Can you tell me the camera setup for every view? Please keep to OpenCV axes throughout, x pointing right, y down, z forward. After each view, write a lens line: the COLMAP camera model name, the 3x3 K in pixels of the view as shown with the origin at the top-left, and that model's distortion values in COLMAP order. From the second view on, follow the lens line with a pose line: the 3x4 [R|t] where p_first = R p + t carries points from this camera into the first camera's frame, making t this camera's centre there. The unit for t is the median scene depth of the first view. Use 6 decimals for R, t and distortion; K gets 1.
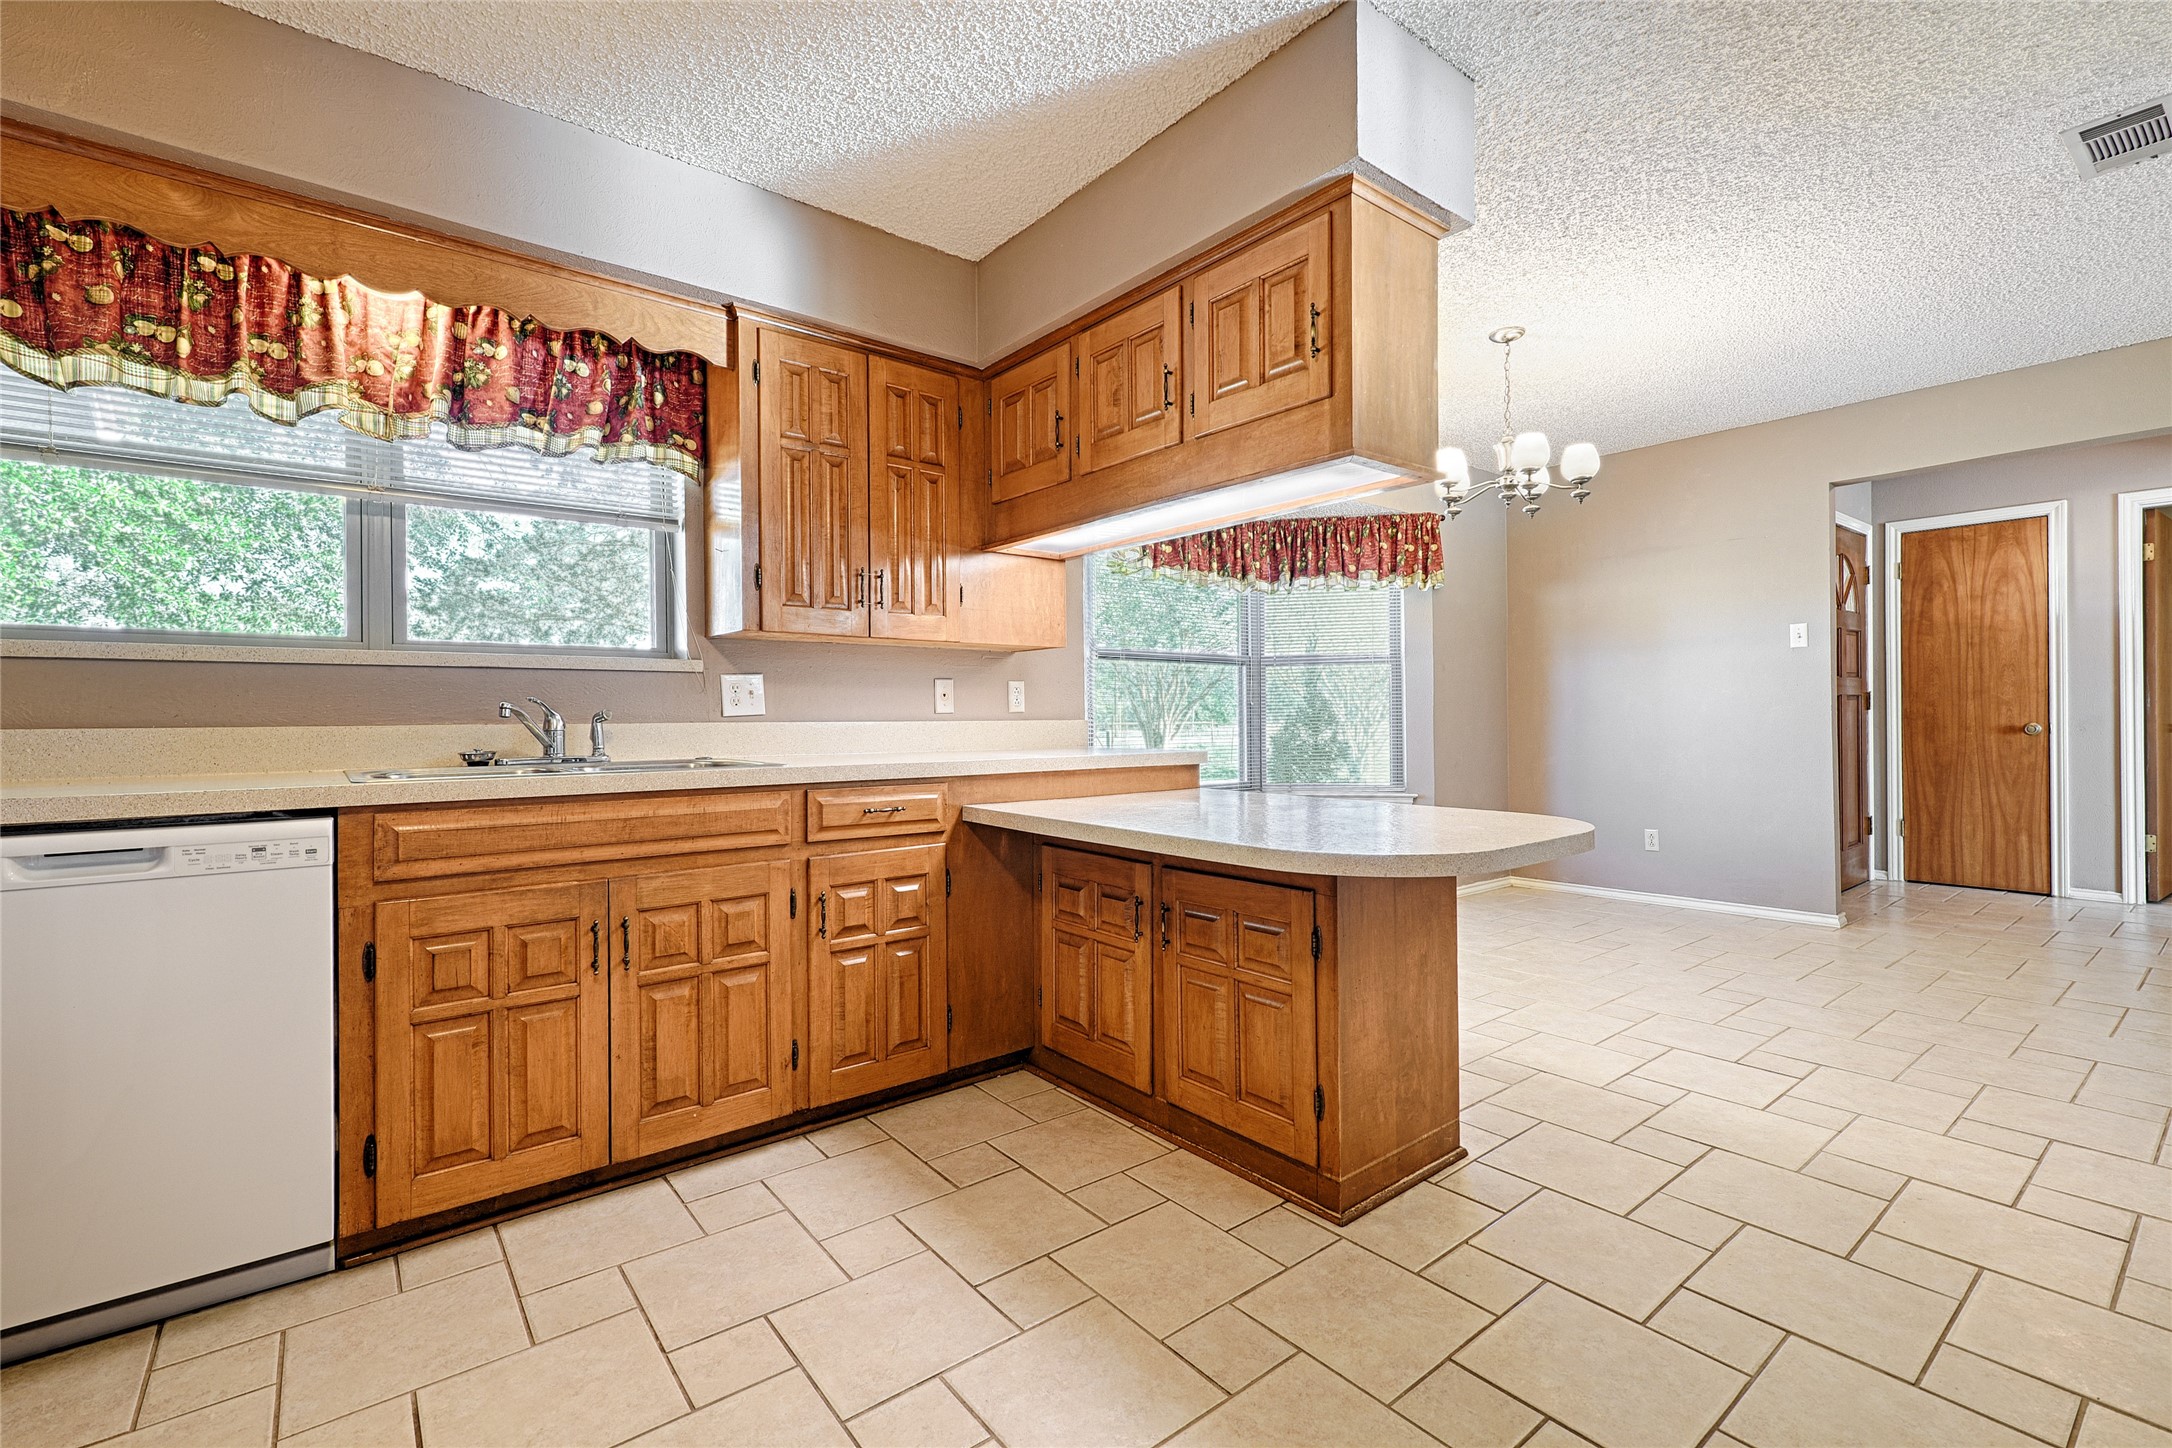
lens RADIAL K [[953.0, 0, 1090.8], [0, 953.0, 717.1], [0, 0, 1]] dist [0.001383, -0.000466]
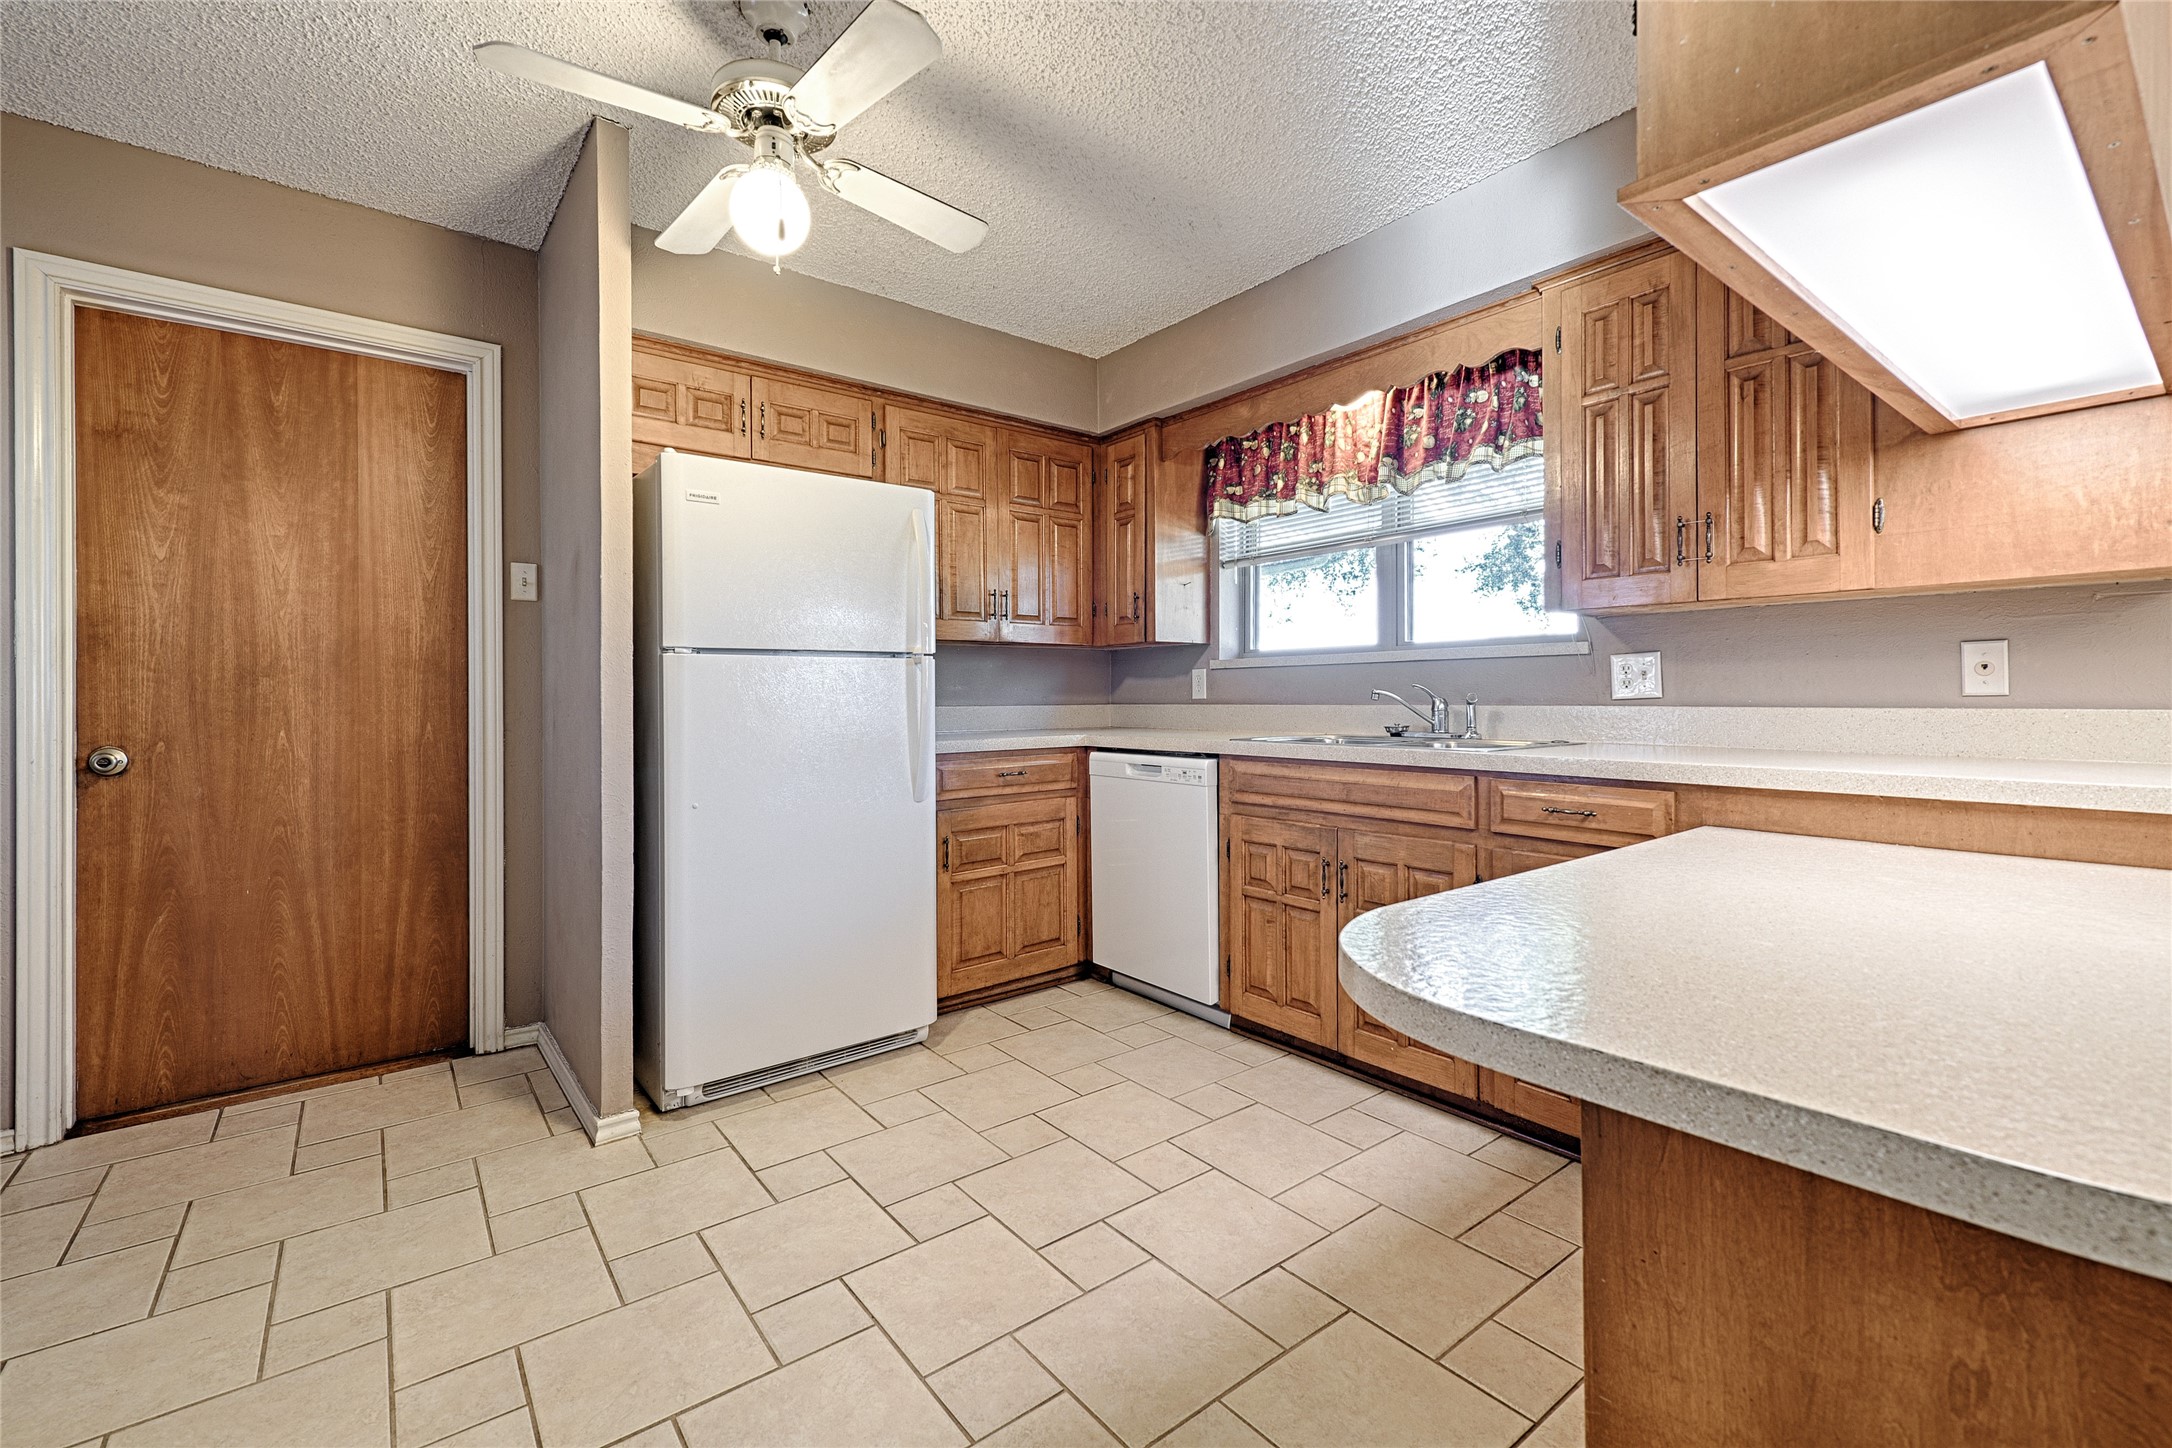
lens RADIAL K [[917.5, 0, 1098.6], [0, 917.5, 696.2], [0, 0, 1]] dist [0.001294, 0.000027]
pose [[-0.005574, 0.004703, -0.999973, 0.314154], [0.003639, 0.999982, 0.004683, -0.006009], [0.999978, -0.003613, -0.005591, 0.298277]]
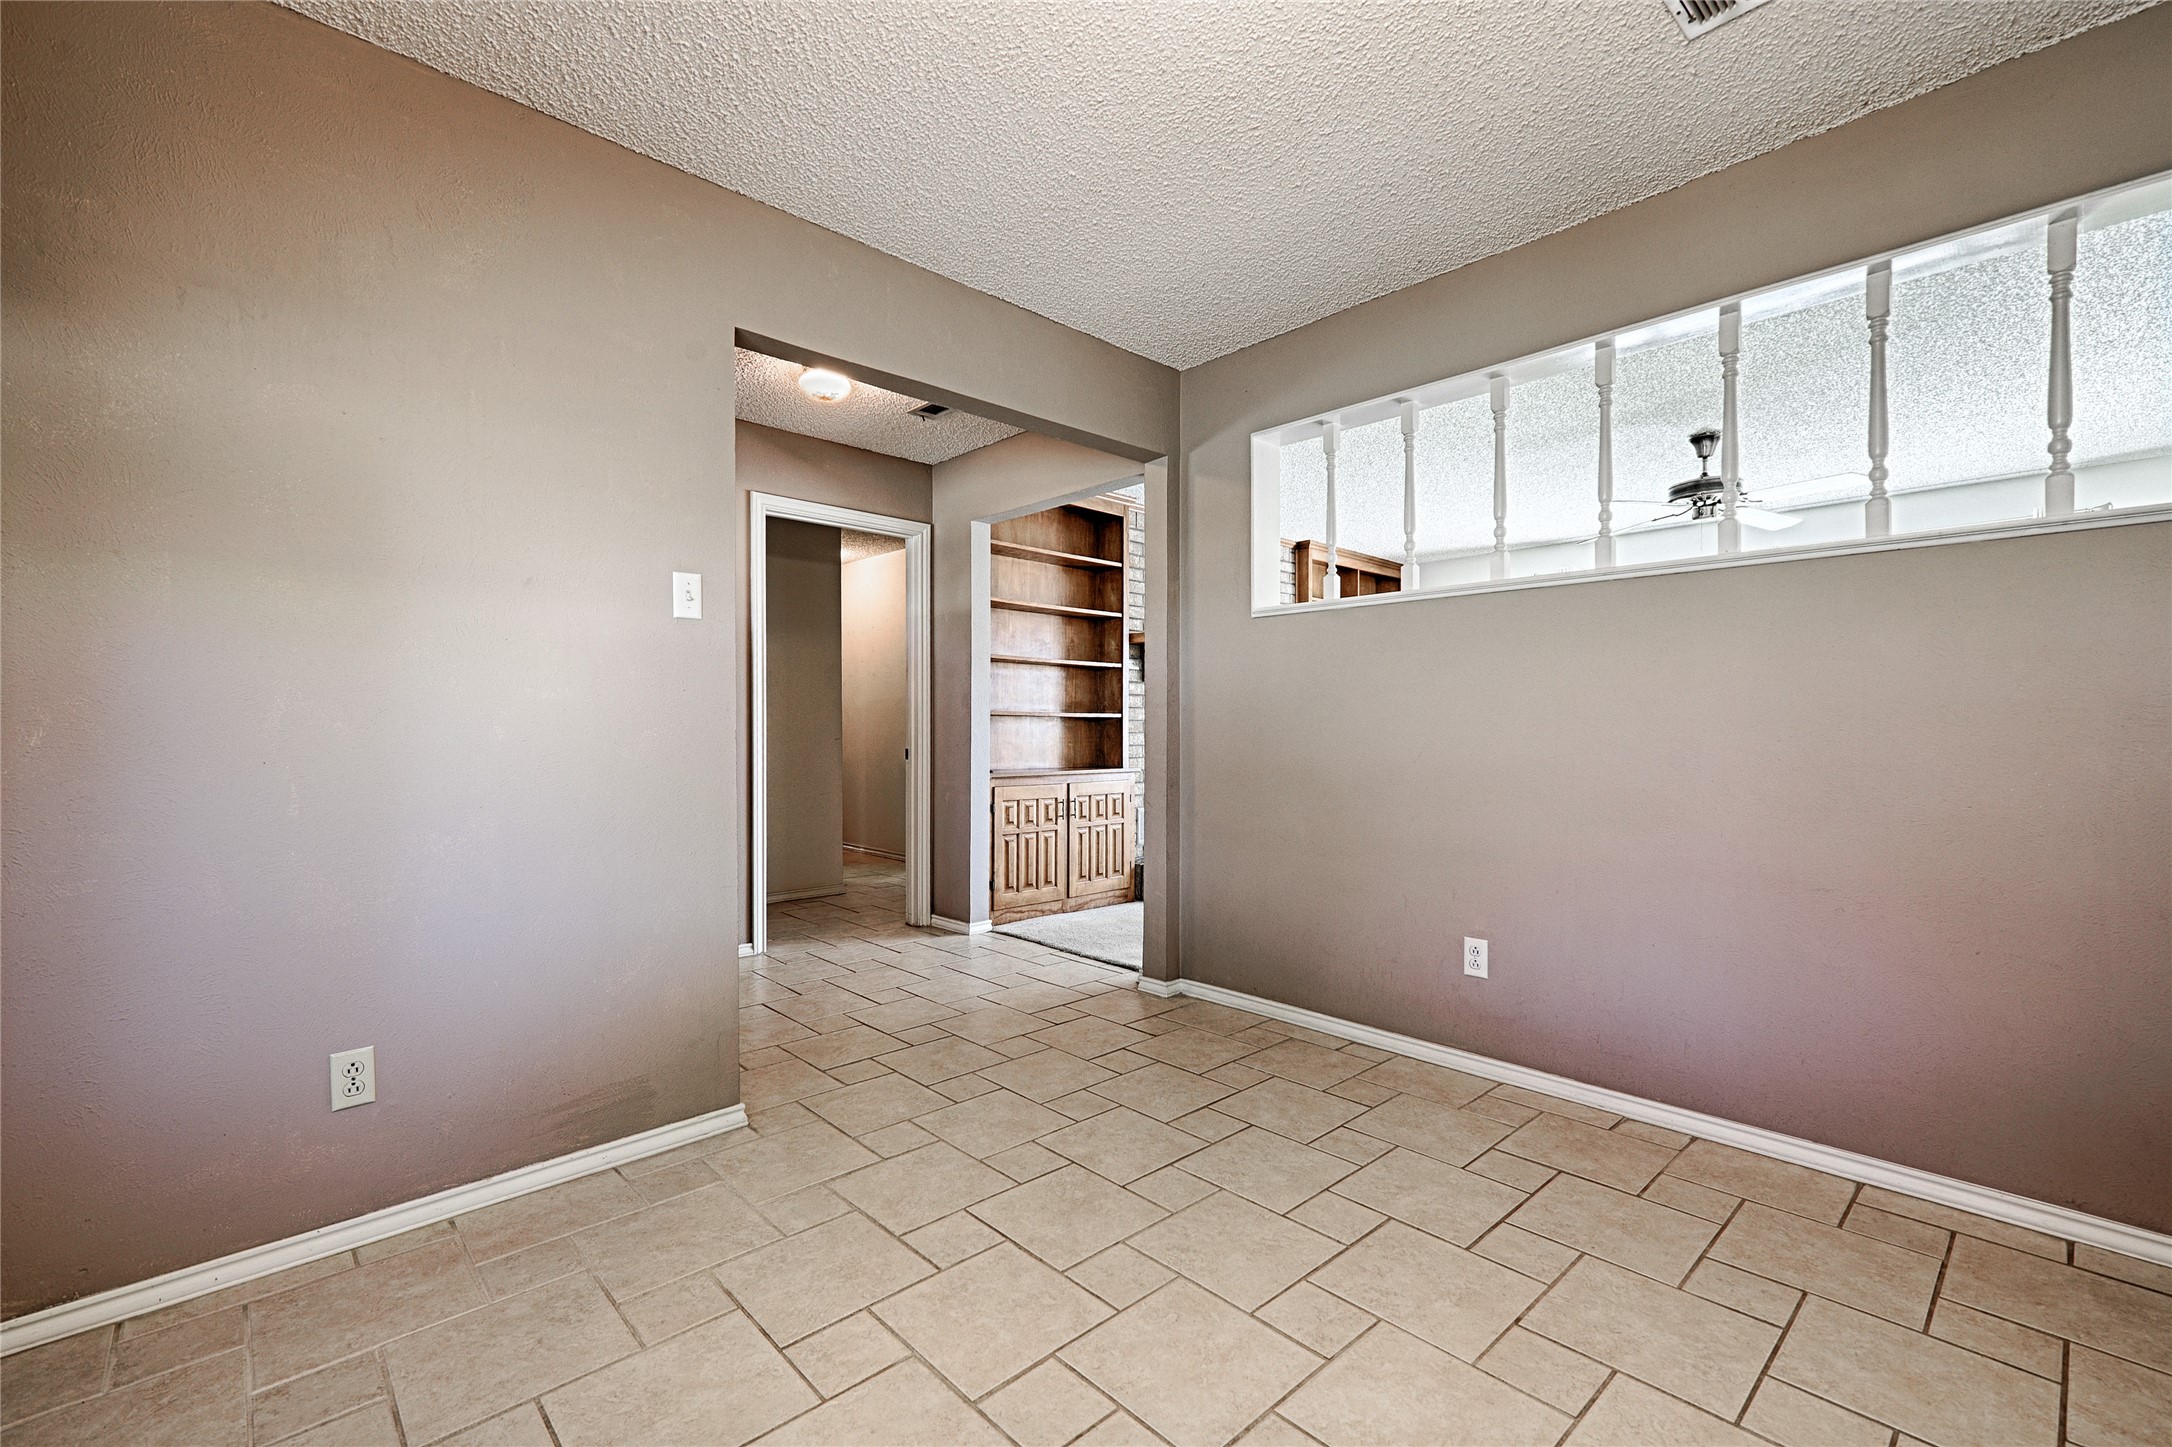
lens RADIAL K [[925.0, 0, 1086.8], [0, 925.0, 730.3], [0, 0, 1]] dist [0.009155, 0.000069]
pose [[-0.078348, 0.005333, 0.996912, 0.209709], [0.002658, 0.999983, -0.005140, -0.007989], [-0.996923, 0.002247, -0.078361, 0.796462]]
